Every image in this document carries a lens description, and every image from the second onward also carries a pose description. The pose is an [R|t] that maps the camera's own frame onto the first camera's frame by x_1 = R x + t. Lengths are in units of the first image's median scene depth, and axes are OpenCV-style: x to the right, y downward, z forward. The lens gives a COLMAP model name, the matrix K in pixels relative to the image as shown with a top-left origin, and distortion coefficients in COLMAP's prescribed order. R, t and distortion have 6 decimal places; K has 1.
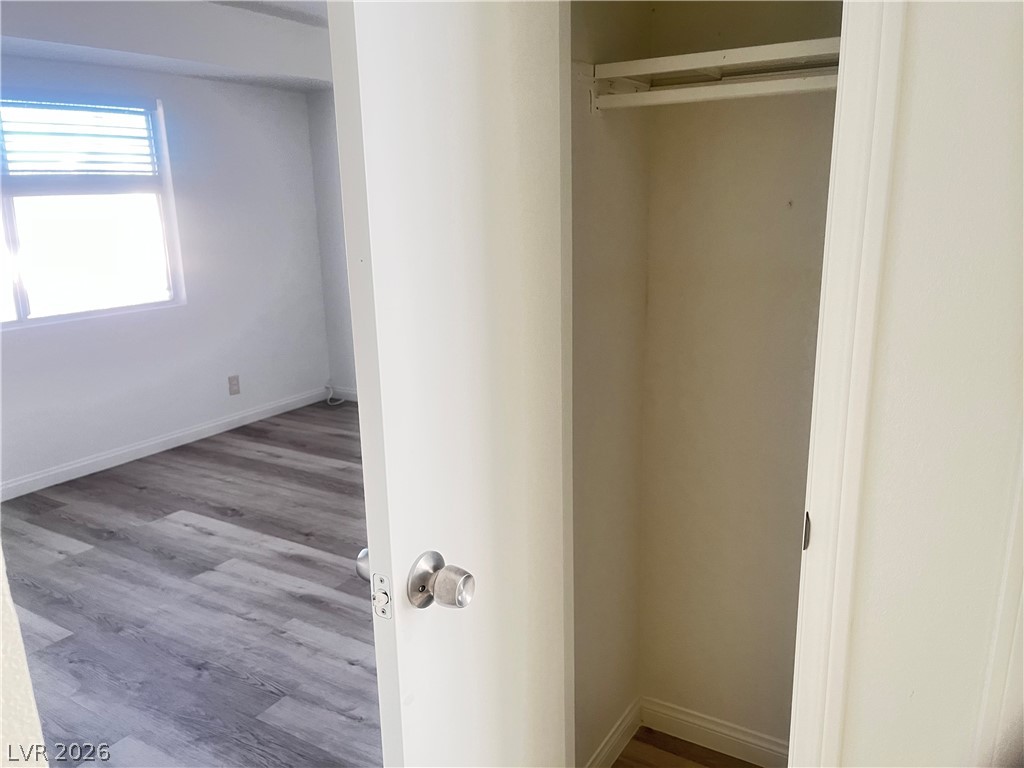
lens RADIAL K [[784.7, 0, 512.0], [0, 784.7, 384.0], [0, 0, 1]] dist [0.069870, -0.081316]
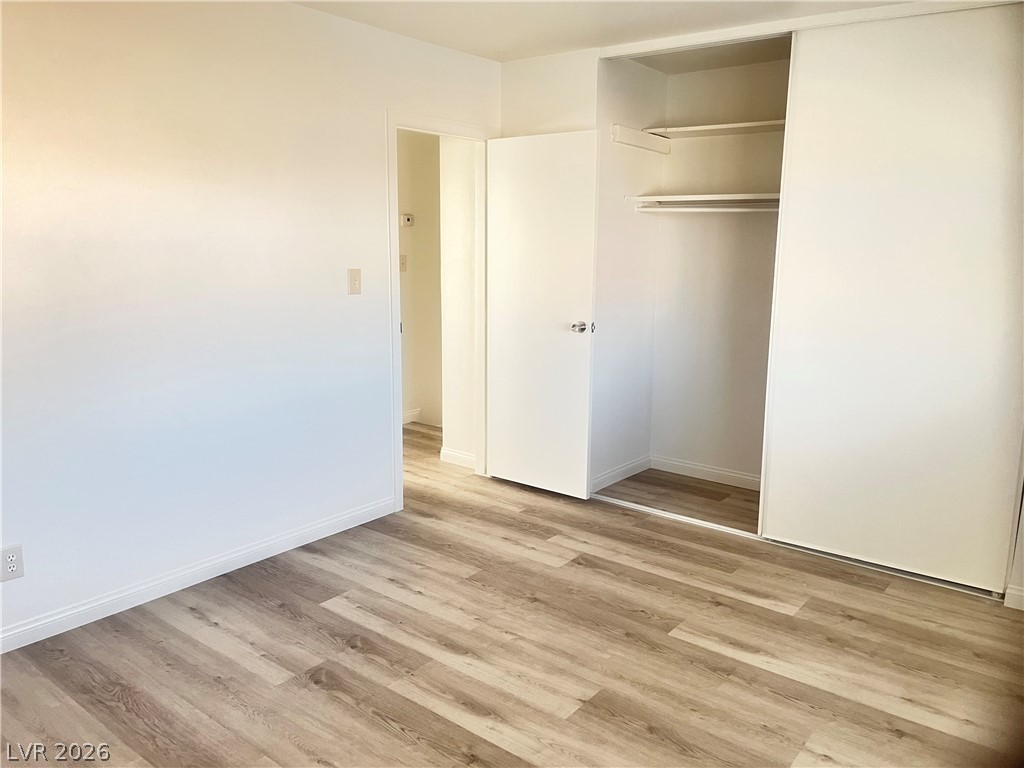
lens RADIAL K [[784.7, 0, 512.0], [0, 784.7, 384.0], [0, 0, 1]] dist [0.069870, -0.081316]
pose [[-0.992799, -0.017828, 0.118454, -0.343376], [0.032167, 0.912863, 0.406996, -0.329575], [-0.115388, 0.407876, -0.905717, 1.384128]]
